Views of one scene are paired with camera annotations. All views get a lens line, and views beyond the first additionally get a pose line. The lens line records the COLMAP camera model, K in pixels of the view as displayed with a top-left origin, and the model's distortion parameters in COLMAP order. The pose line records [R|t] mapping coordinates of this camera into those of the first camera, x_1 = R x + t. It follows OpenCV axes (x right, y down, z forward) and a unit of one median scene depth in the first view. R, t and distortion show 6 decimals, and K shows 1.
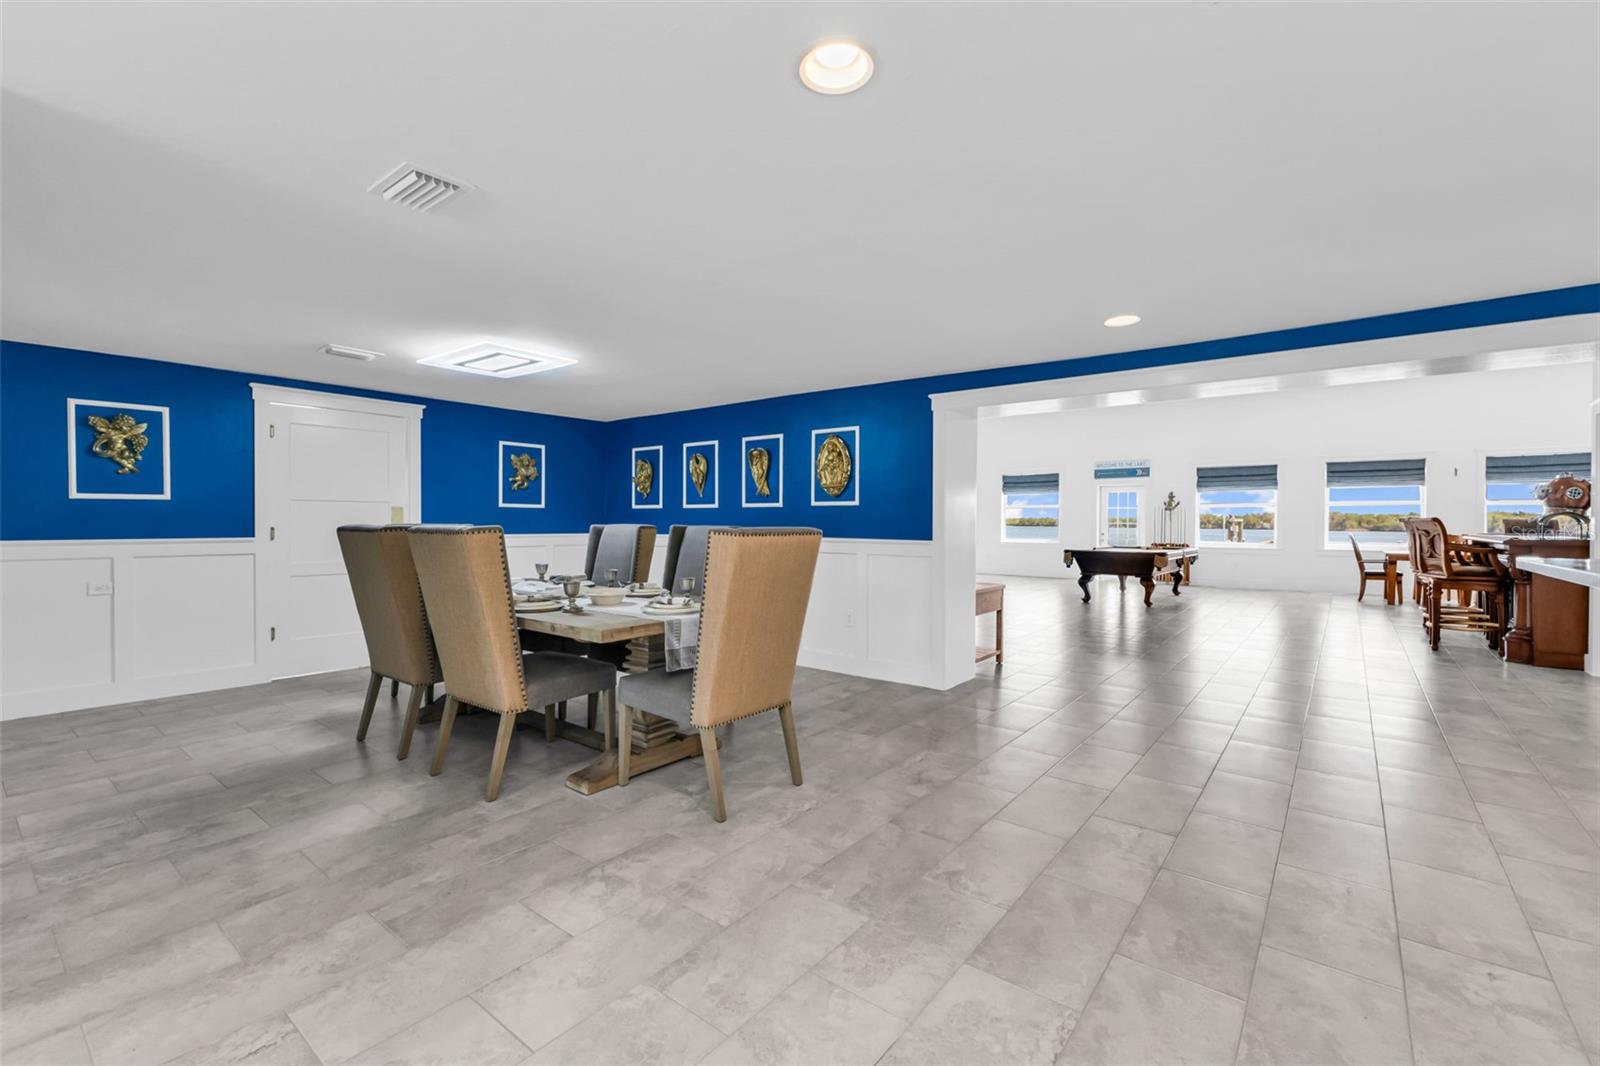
lens RADIAL K [[699.3, 0, 799.9], [0, 699.3, 537.0], [0, 0, 1]] dist [0.012144, -0.002122]
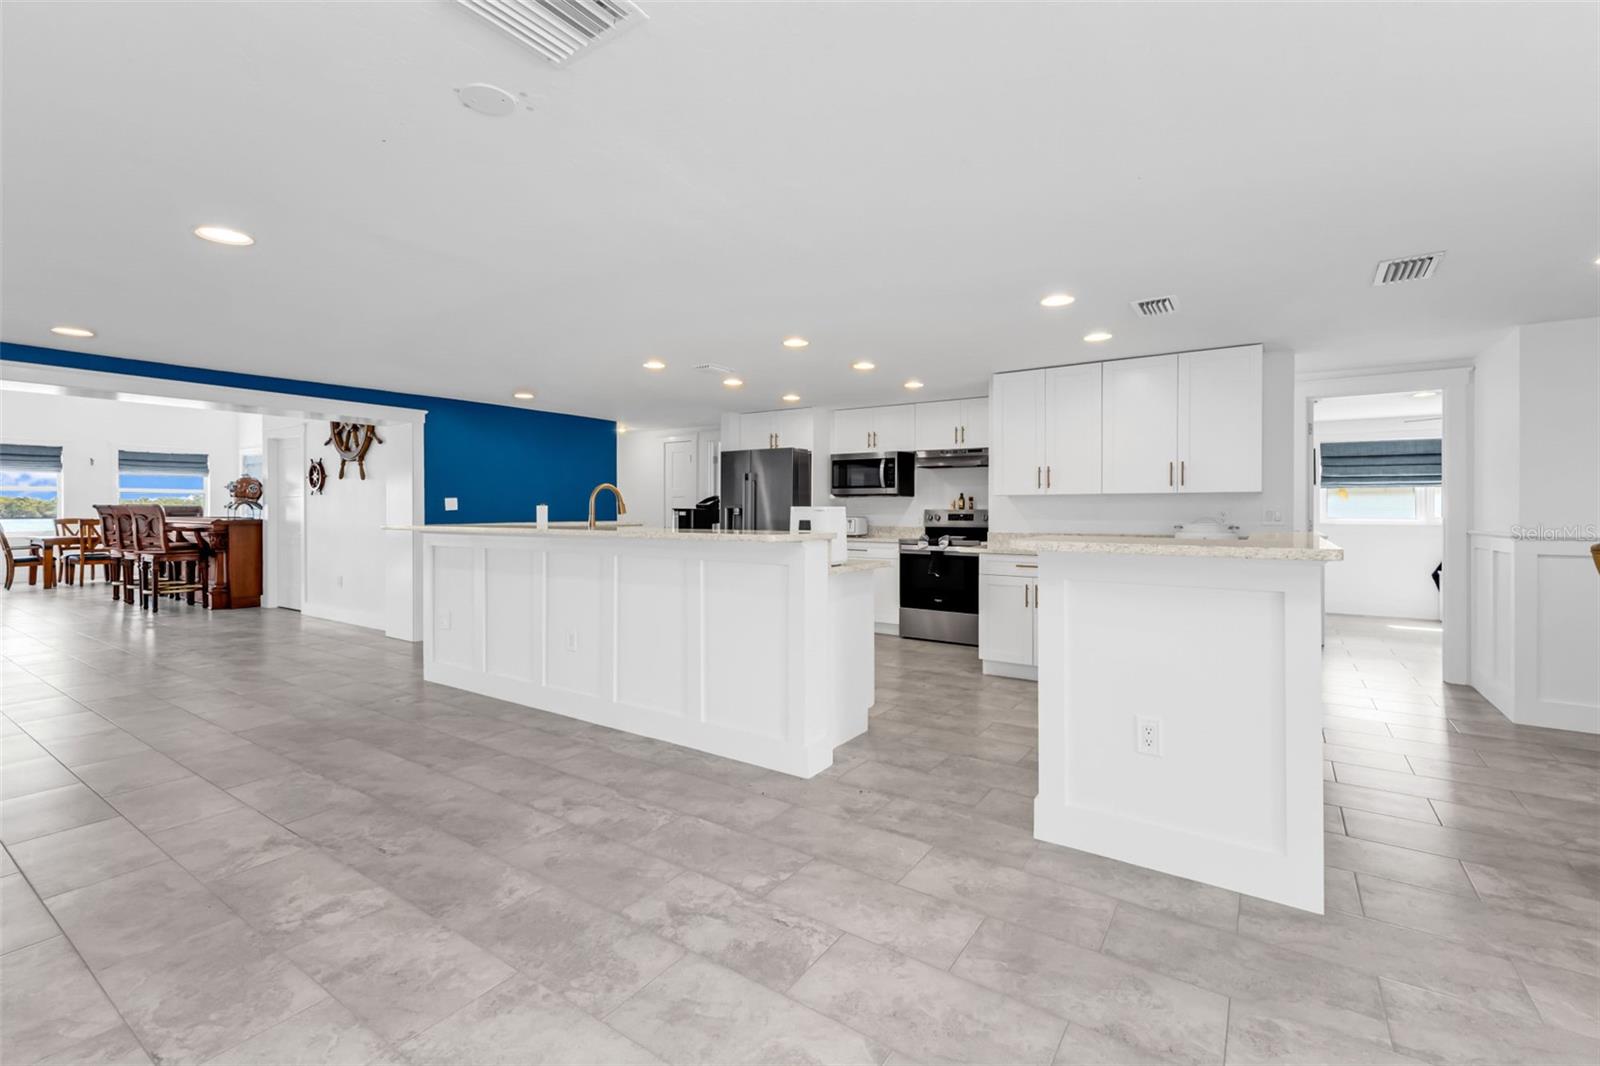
lens RADIAL K [[699.3, 0, 805.9], [0, 699.3, 514.4], [0, 0, 1]] dist [0.012144, -0.002122]
pose [[-0.062912, -0.012405, 0.997942, -0.416889], [0.022931, 0.999641, 0.013872, -0.000986], [-0.997756, 0.023756, -0.062605, -0.061691]]
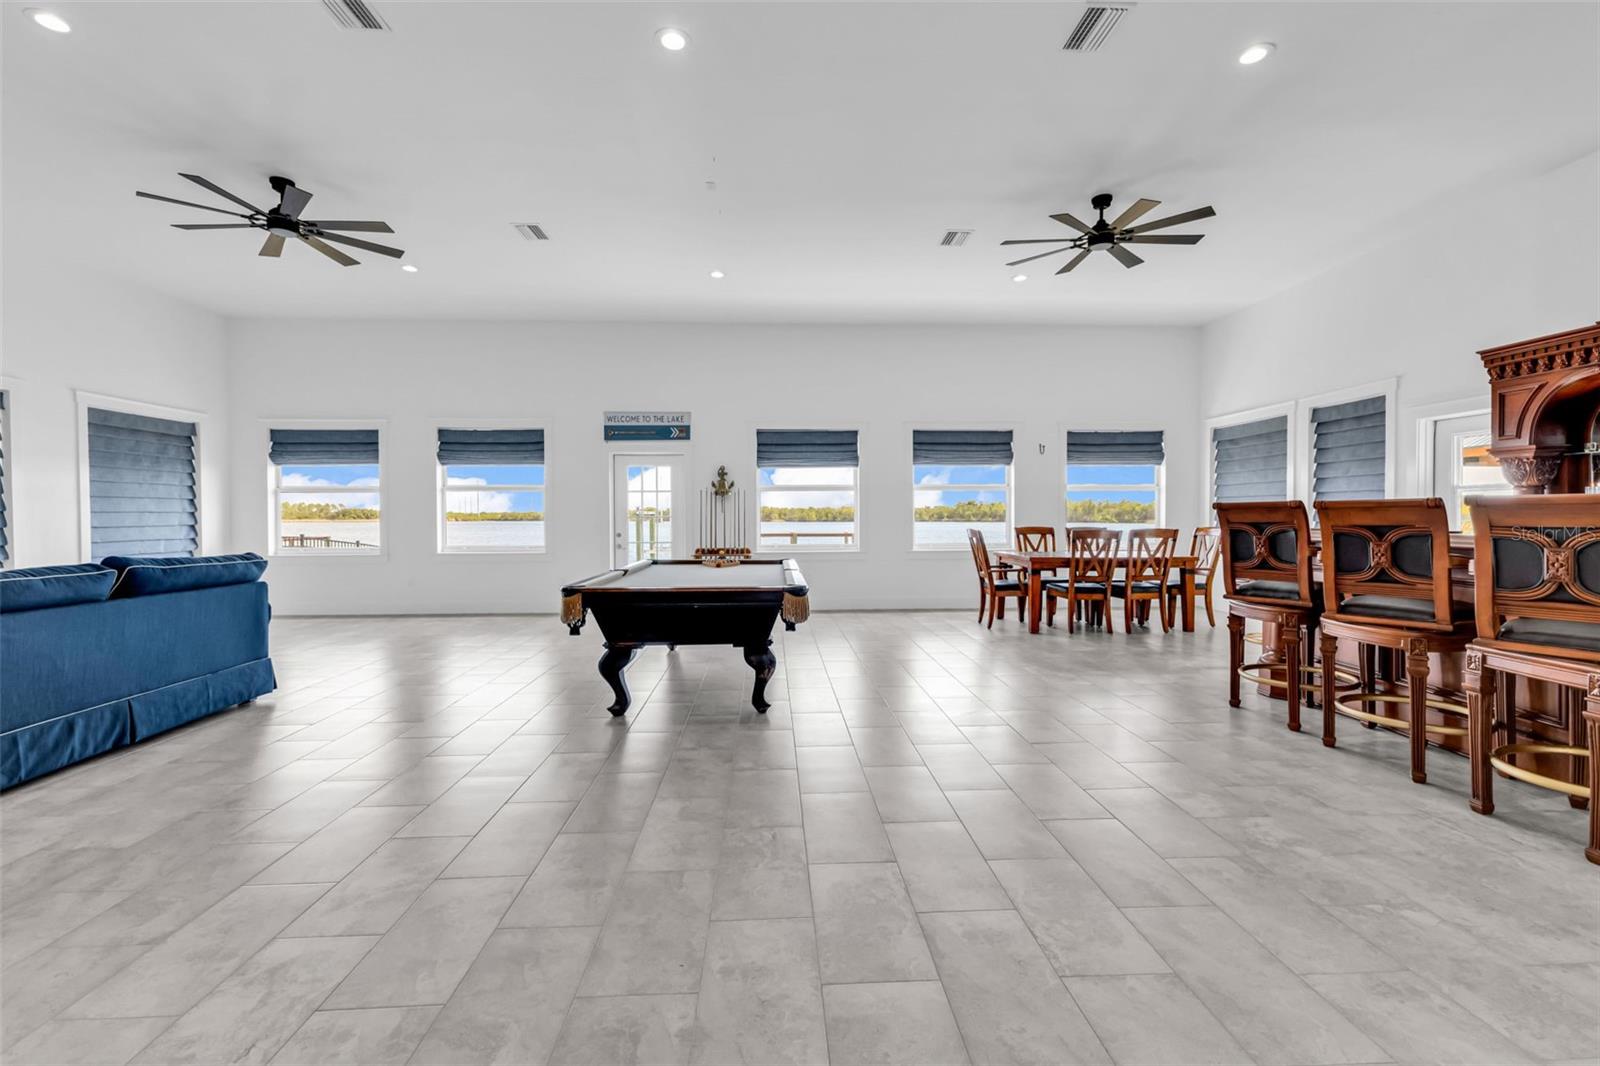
lens RADIAL K [[699.3, 0, 800.0], [0, 699.3, 528.2], [0, 0, 1]] dist [0.012144, -0.002122]
pose [[0.764989, -0.016842, 0.643824, 0.380860], [0.019264, 0.999809, 0.003265, -0.019587], [-0.643756, 0.009905, 0.765167, 1.025466]]
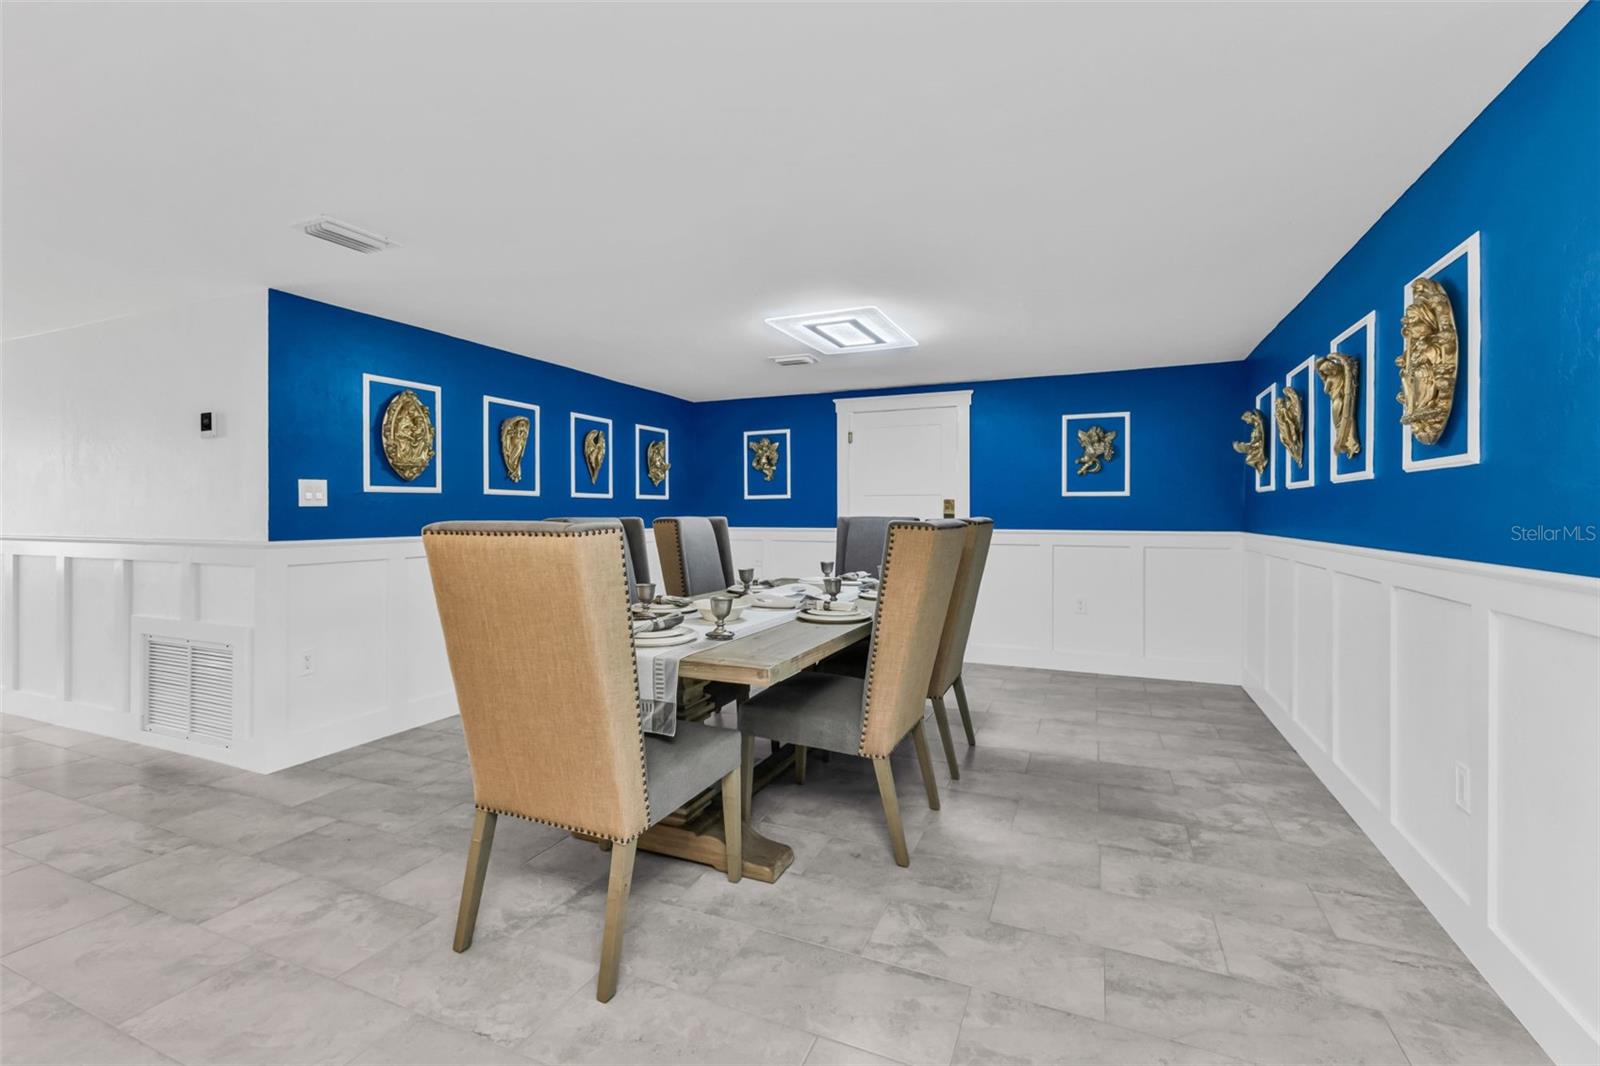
lens RADIAL K [[699.3, 0, 803.4], [0, 699.3, 509.8], [0, 0, 1]] dist [0.012144, -0.002122]
pose [[0.255394, -0.008019, -0.966804, 0.281818], [-0.020556, 0.999695, -0.013722, -0.009533], [0.966619, 0.023378, 0.255151, 0.498623]]
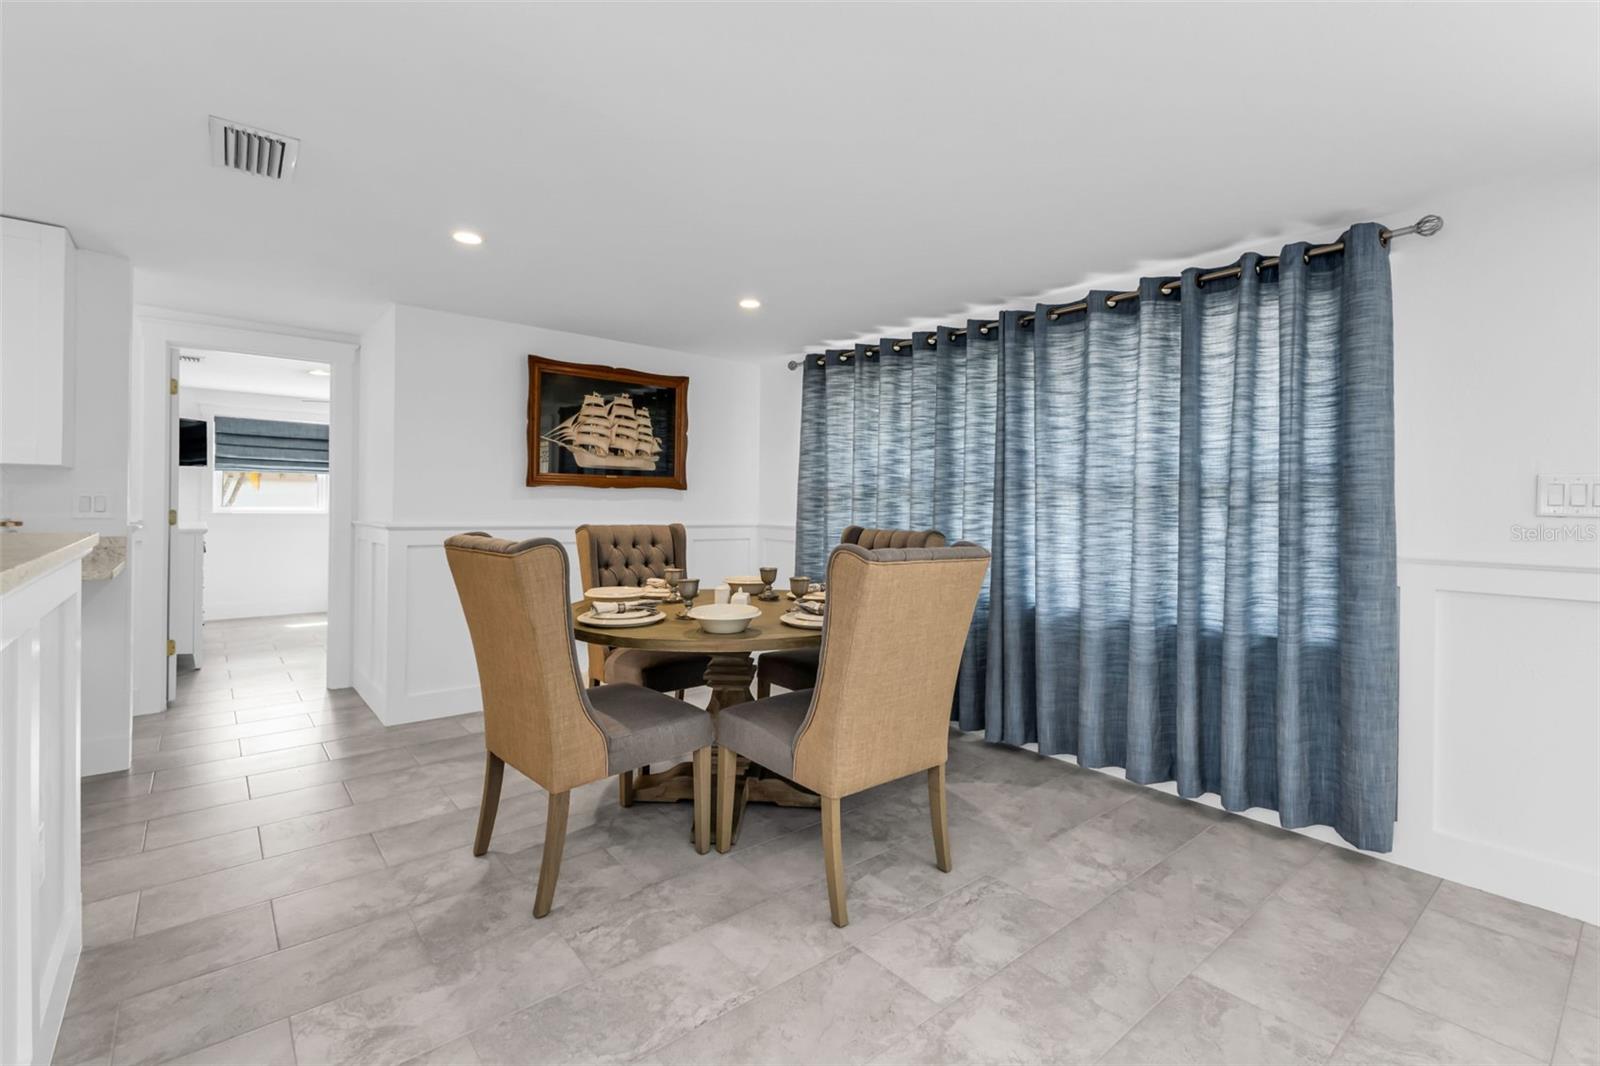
lens RADIAL K [[699.3, 0, 797.0], [0, 699.3, 511.5], [0, 0, 1]] dist [0.012144, -0.002122]
pose [[-0.975630, -0.025084, 0.217983, -0.295135], [-0.018526, 0.999314, 0.032075, 0.003471], [-0.218638, 0.027255, -0.975425, -0.225022]]
